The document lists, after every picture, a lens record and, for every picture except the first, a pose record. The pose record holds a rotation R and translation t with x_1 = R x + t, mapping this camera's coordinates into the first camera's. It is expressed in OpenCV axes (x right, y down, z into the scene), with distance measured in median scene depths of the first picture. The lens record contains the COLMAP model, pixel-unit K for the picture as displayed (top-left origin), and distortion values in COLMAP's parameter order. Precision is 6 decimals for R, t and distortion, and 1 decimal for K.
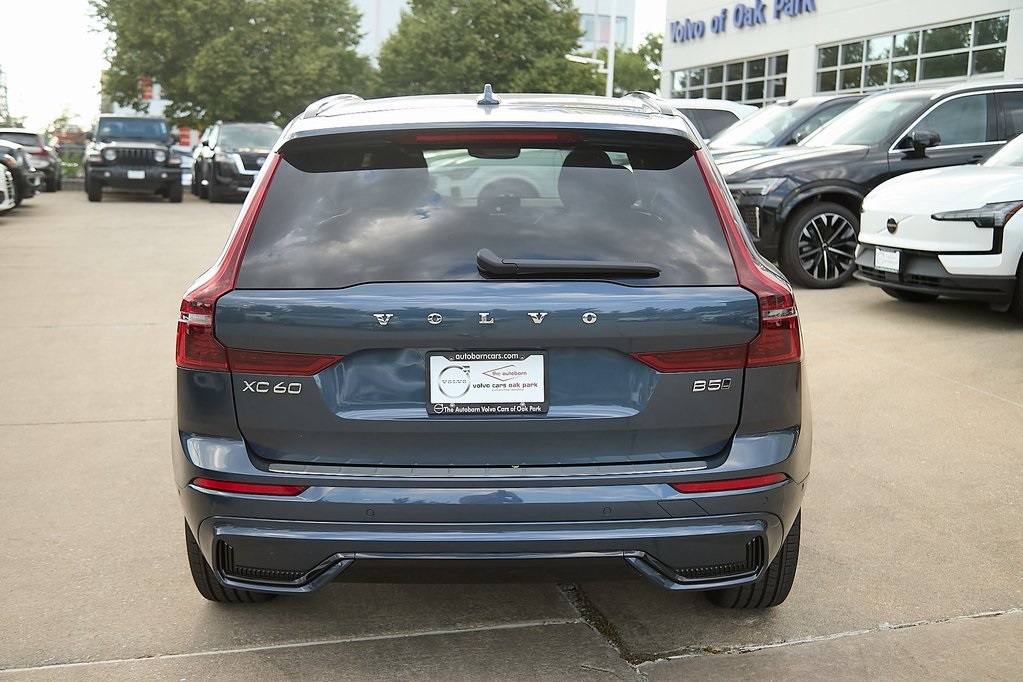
lens RADIAL K [[1321.9, 0, 511.6], [0, 1321.9, 341.0], [0, 0, 1]] dist [0.005868, 0.000000]
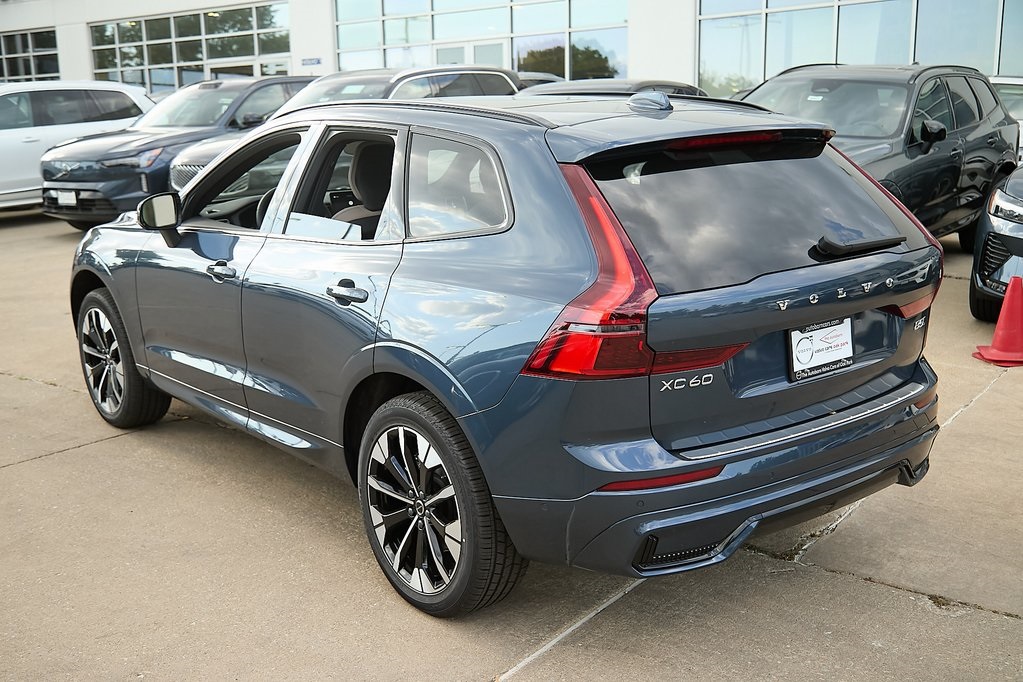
lens RADIAL K [[1203.0, 0, 512.3], [0, 1203.0, 341.3], [0, 0, 1]] dist [0.058351, 0.000000]
pose [[0.758091, -0.147536, 0.635241, -0.906088], [0.121432, 0.988973, 0.084774, -0.098337], [-0.640743, 0.012872, 0.767647, 0.336563]]
